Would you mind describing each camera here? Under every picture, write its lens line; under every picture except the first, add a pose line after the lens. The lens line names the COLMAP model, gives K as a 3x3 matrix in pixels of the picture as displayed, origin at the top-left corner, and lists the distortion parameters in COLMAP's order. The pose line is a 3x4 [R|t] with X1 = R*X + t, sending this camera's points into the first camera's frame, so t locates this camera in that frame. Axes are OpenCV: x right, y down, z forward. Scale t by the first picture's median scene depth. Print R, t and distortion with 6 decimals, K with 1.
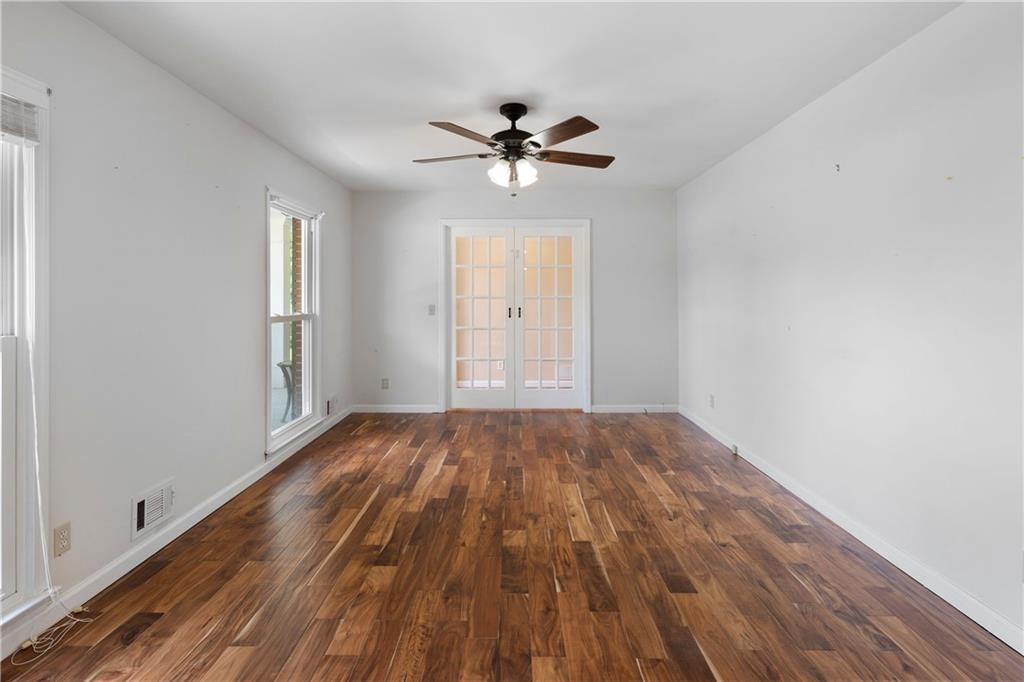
lens RADIAL K [[505.3, 0, 506.1], [0, 505.3, 286.4], [0, 0, 1]] dist [0.002518, -0.000662]
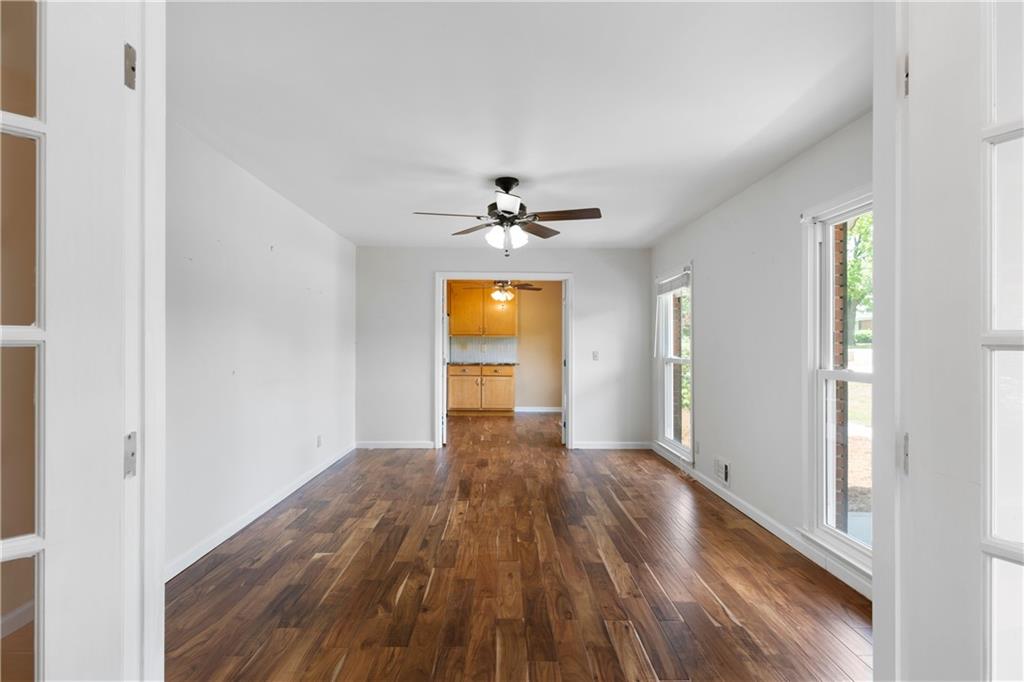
lens RADIAL K [[496.1, 0, 512.0], [0, 496.1, 341.0], [0, 0, 1]] dist [0.000688, -0.000104]
pose [[-0.999119, -0.005508, -0.041594, 0.056612], [-0.004323, 0.999584, -0.028528, 0.050818], [0.041733, -0.028323, -0.998727, 2.213658]]
